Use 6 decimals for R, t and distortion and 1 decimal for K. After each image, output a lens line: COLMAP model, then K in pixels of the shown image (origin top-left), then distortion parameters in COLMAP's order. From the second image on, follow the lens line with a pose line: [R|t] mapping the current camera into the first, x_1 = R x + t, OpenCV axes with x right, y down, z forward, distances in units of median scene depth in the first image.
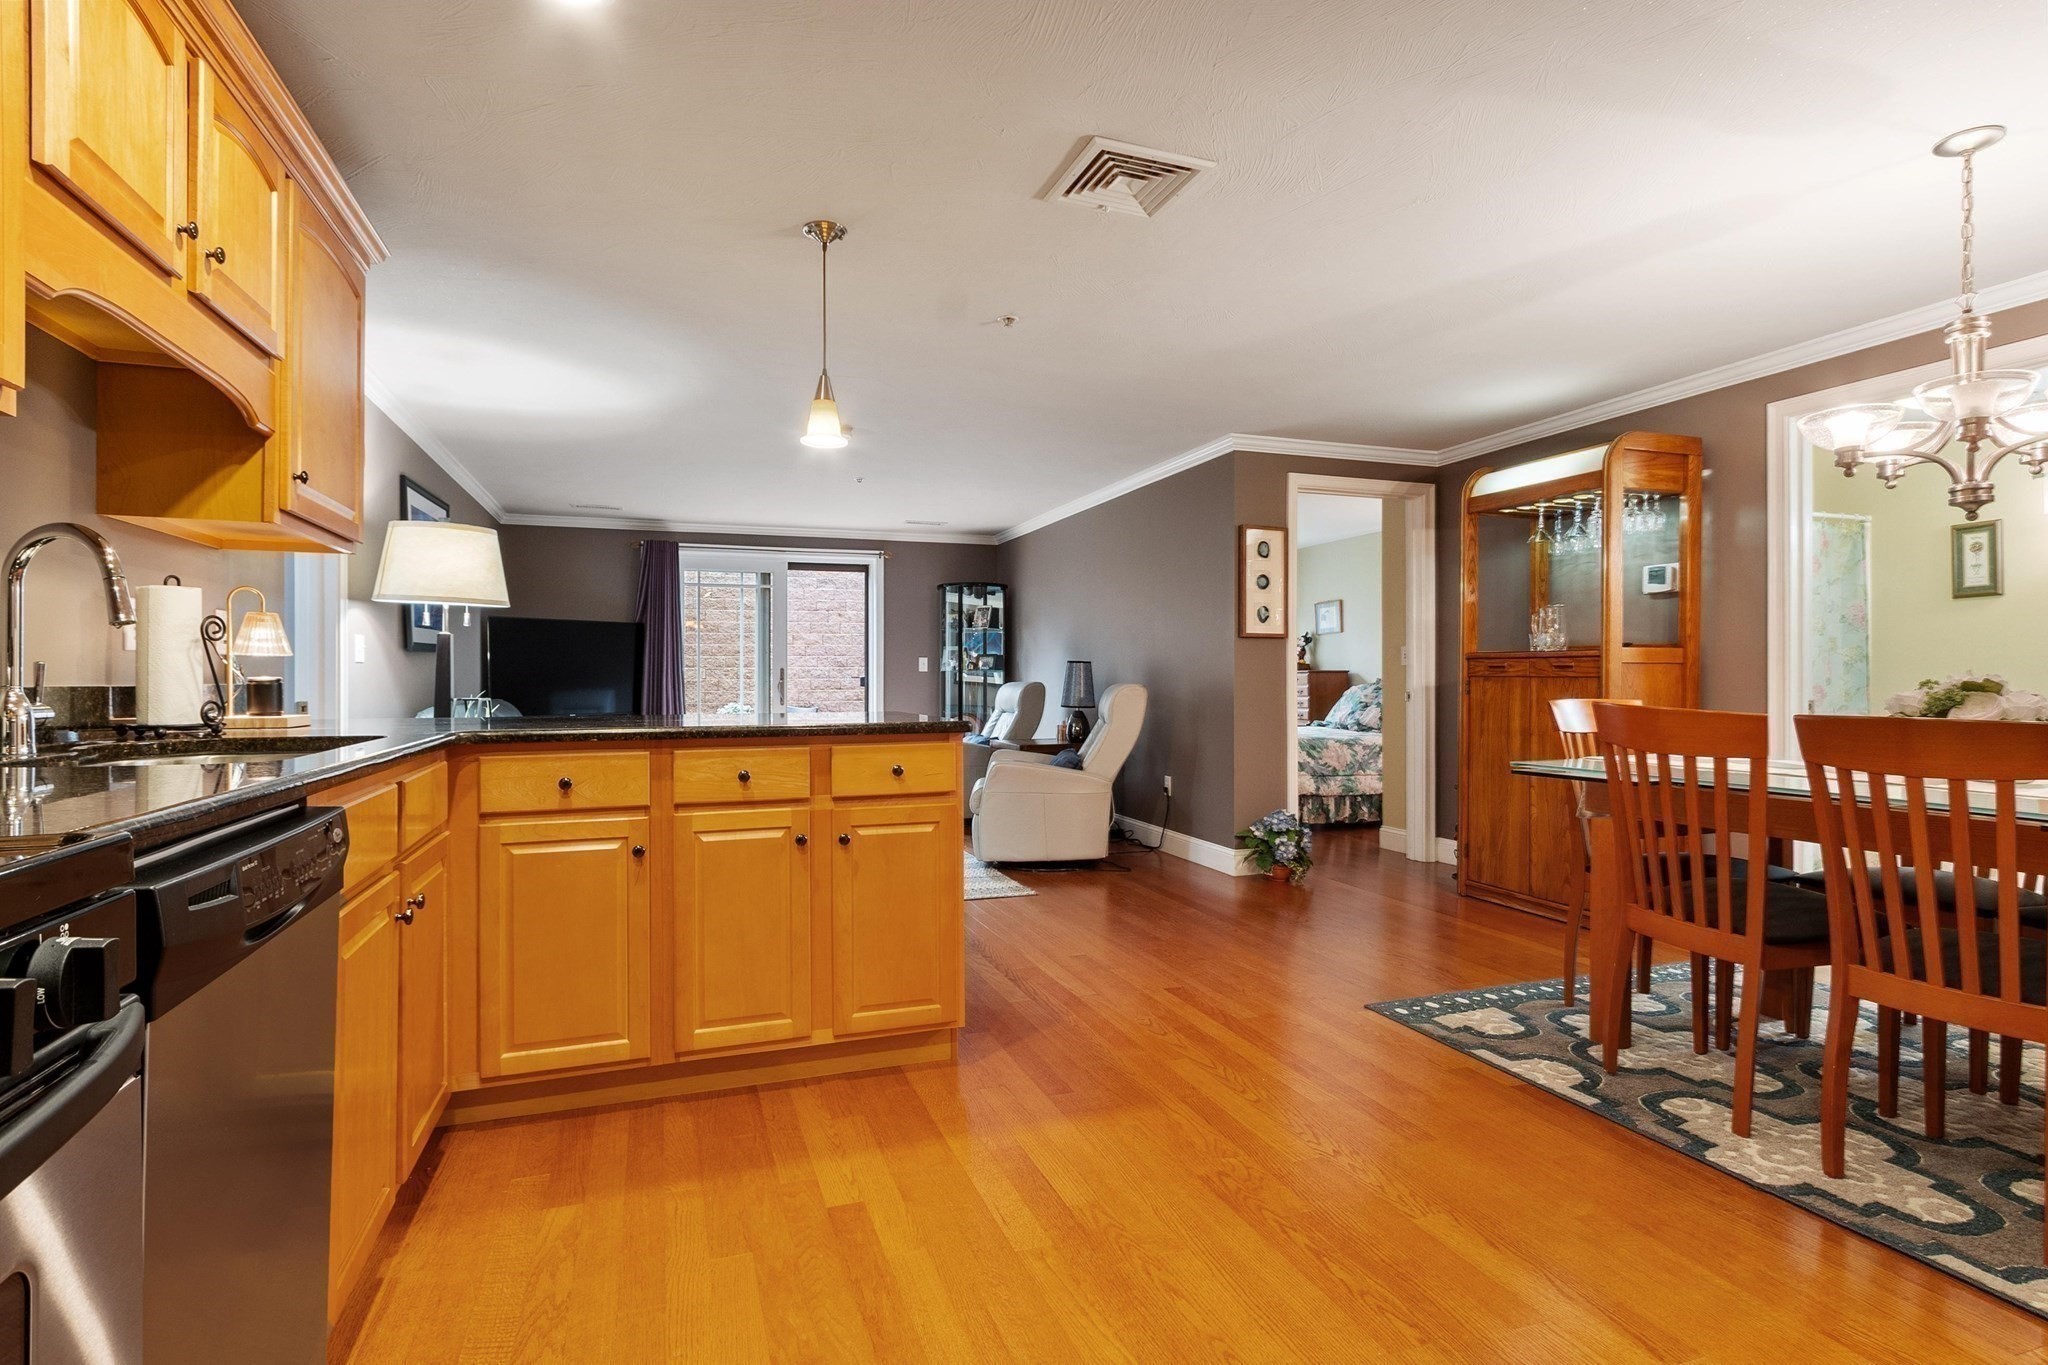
lens RADIAL K [[1034.4, 0, 1016.7], [0, 1034.4, 678.3], [0, 0, 1]] dist [0.001880, 0.000124]
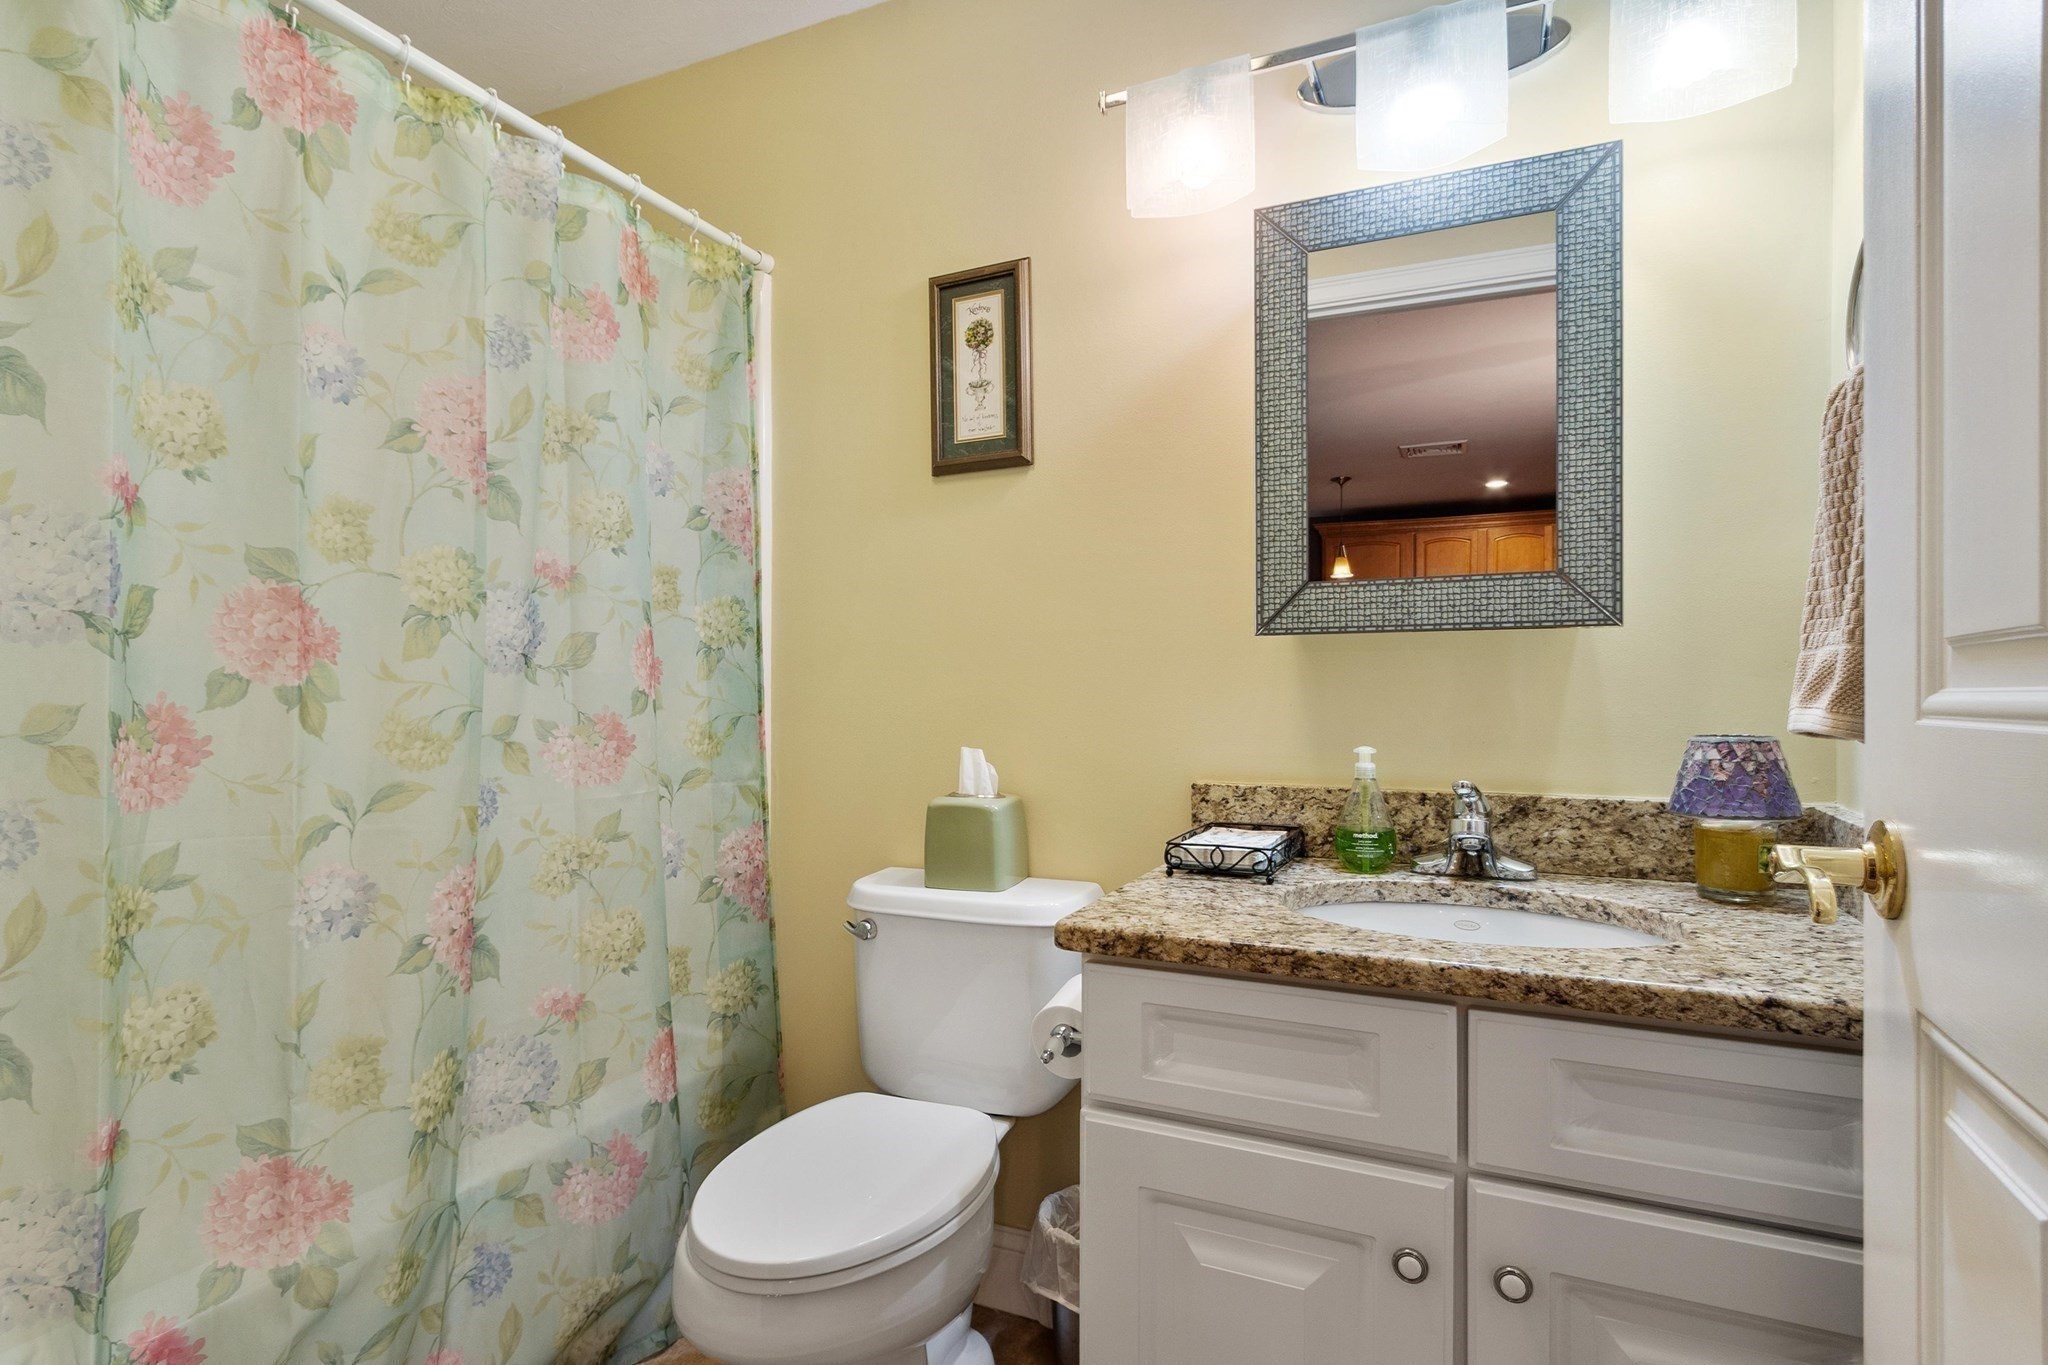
lens RADIAL K [[1091.2, 0, 1013.7], [0, 1091.2, 704.3], [0, 0, 1]] dist [0.009677, 0.000609]
pose [[0.715636, -0.007587, 0.698432, 1.095966], [0.001305, 0.999954, 0.009525, 0.001887], [-0.698472, -0.005905, 0.715613, 1.178610]]
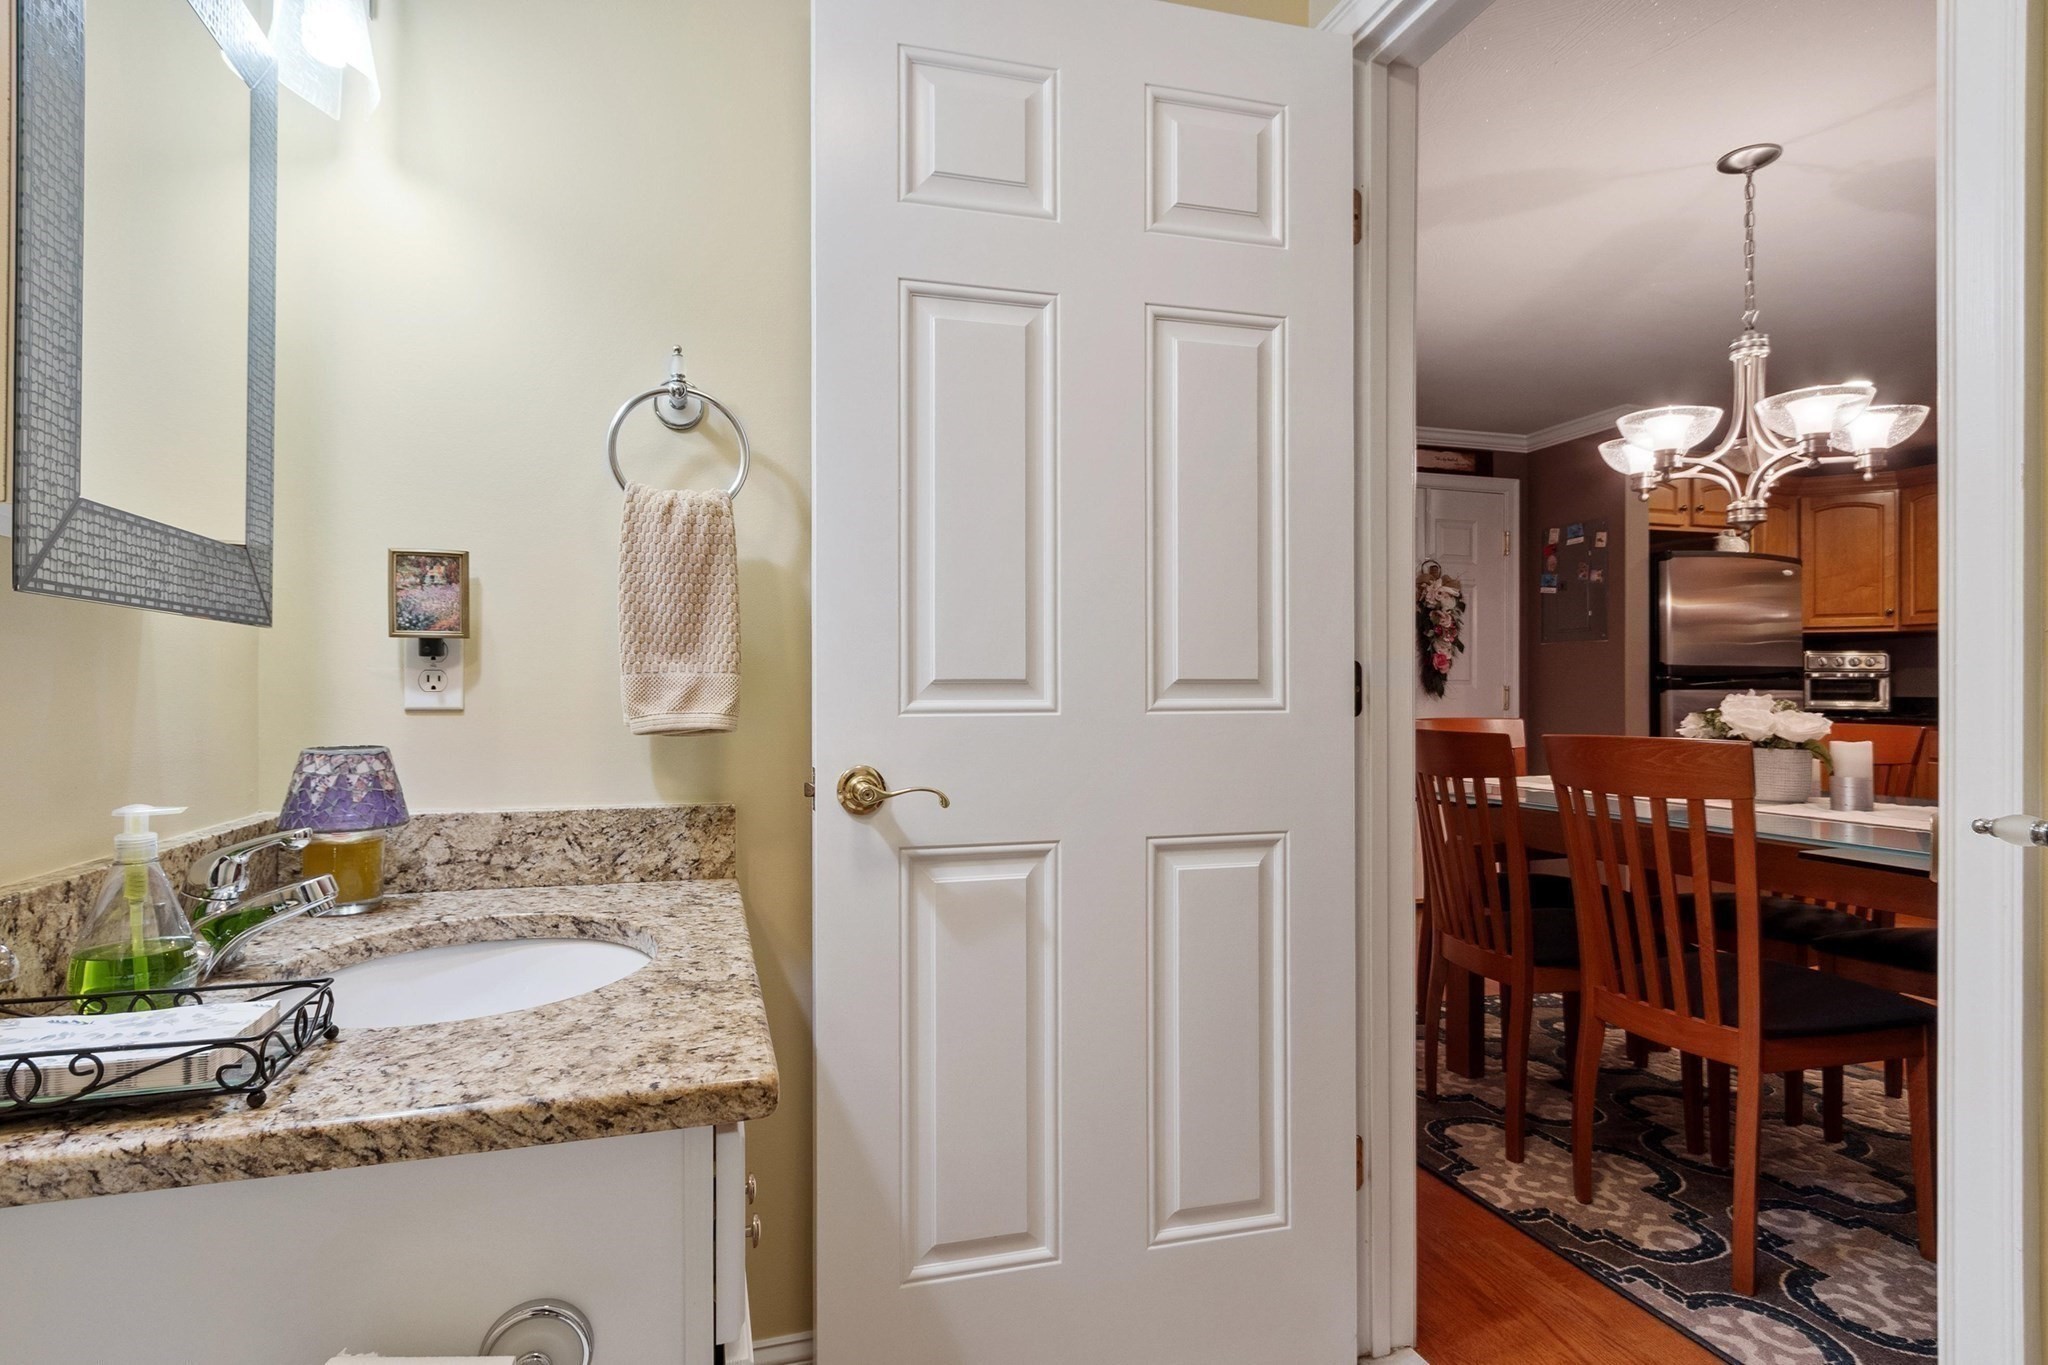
lens RADIAL K [[1047.6, 0, 1021.3], [0, 1047.6, 688.1], [0, 0, 1]] dist [0.004217, 0.000190]
pose [[-0.999233, -0.002164, 0.039095, 1.334253], [-0.002218, 0.999997, -0.001339, -0.004679], [-0.039092, -0.001424, -0.999235, 1.724387]]
